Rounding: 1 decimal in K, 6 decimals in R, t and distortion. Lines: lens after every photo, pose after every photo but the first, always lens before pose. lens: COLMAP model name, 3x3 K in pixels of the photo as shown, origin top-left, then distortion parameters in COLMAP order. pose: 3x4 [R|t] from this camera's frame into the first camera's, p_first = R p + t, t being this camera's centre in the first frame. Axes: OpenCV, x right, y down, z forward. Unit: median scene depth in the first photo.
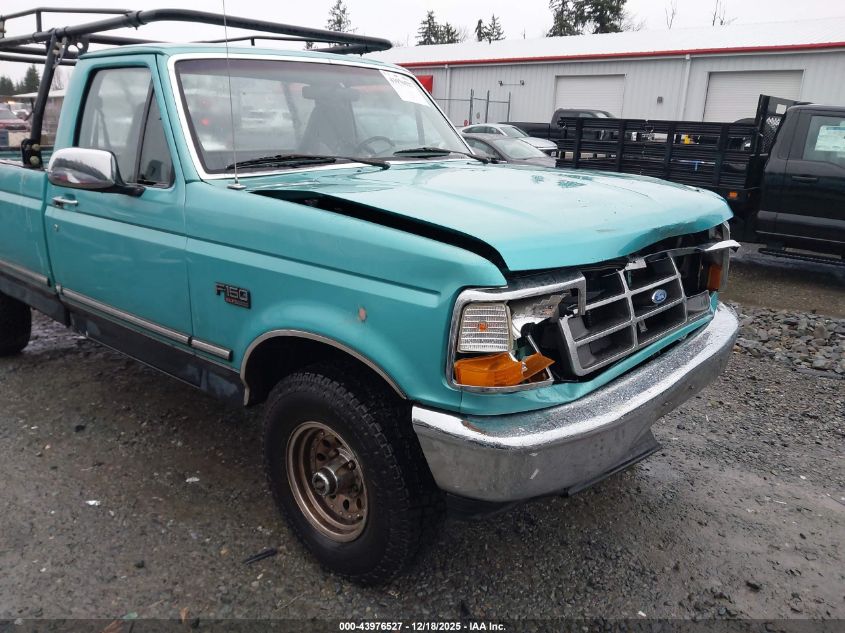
lens RADIAL K [[700.1, 0, 422.5], [0, 700.1, 316.5], [0, 0, 1]] dist [0.013737, 0.006059]
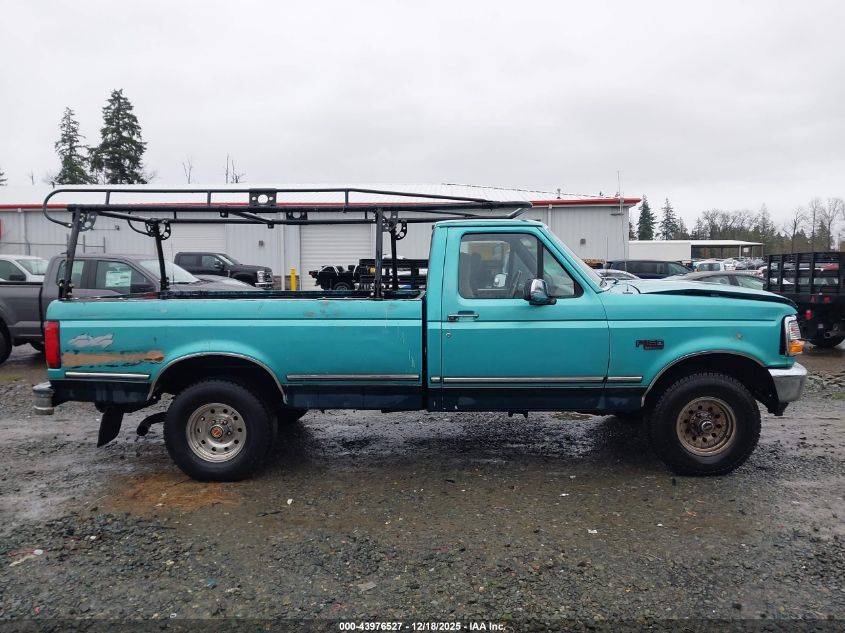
lens RADIAL K [[724.3, 0, 422.5], [0, 724.3, 316.5], [0, 0, 1]] dist [0.000406, 0.001074]
pose [[0.759782, -0.076806, 0.645625, -0.189087], [0.201210, 0.972027, -0.121152, 0.000993], [-0.618260, 0.221955, 0.753983, -0.014026]]
